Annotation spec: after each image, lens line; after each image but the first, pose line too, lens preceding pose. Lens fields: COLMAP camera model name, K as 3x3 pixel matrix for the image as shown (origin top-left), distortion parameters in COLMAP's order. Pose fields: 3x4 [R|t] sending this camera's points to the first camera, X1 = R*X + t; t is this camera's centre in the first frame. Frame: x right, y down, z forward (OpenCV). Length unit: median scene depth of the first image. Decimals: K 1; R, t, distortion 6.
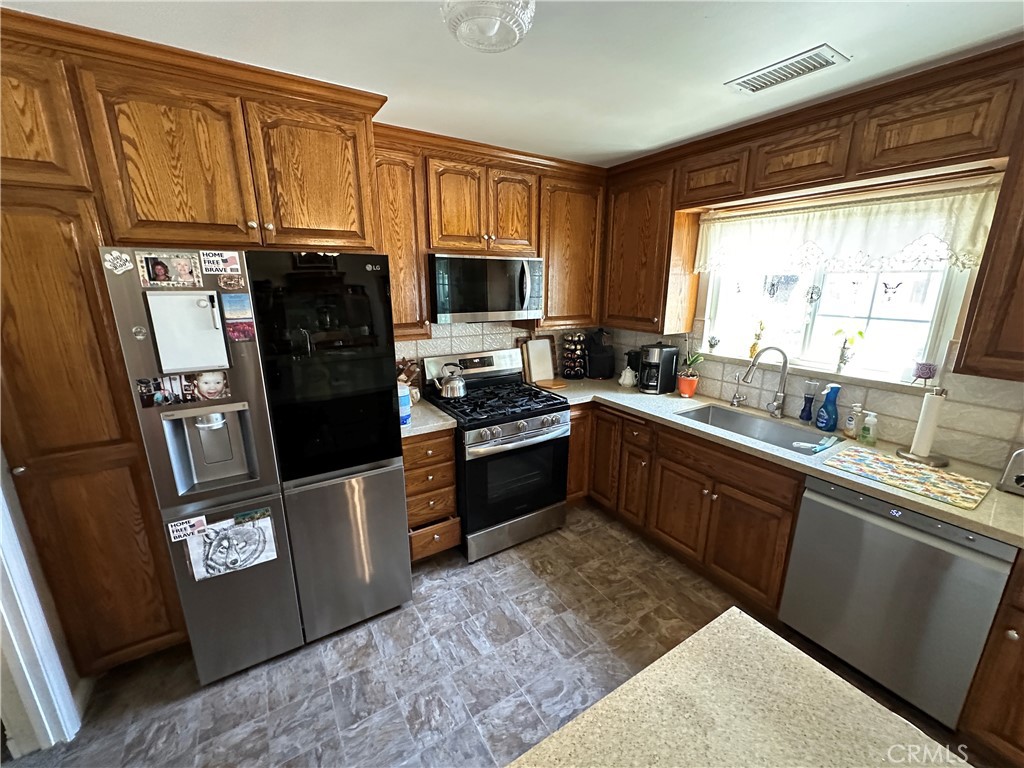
lens RADIAL K [[406.4, 0, 515.2], [0, 406.4, 387.6], [0, 0, 1]] dist [-0.003516, 0.000607]
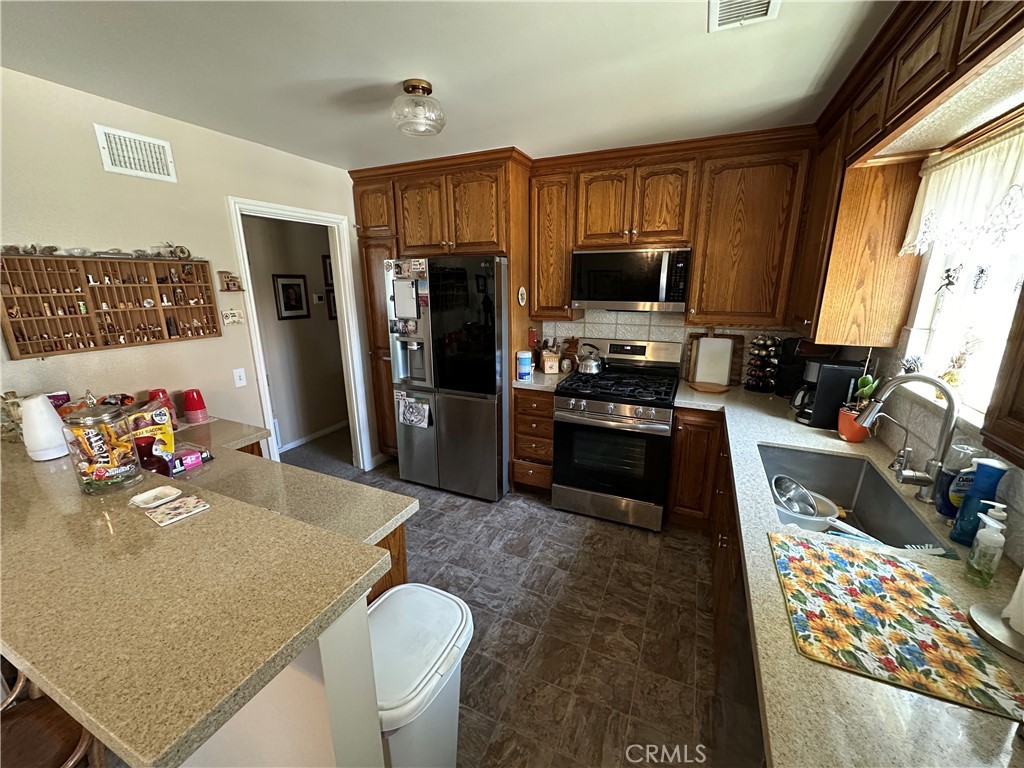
lens RADIAL K [[406.4, 0, 514.2], [0, 406.4, 389.1], [0, 0, 1]] dist [-0.003516, 0.000607]
pose [[0.551565, 0.212751, -0.806544, 0.857145], [-0.205957, 0.971724, 0.115476, -0.030931], [0.808305, 0.102420, 0.579787, 0.199797]]
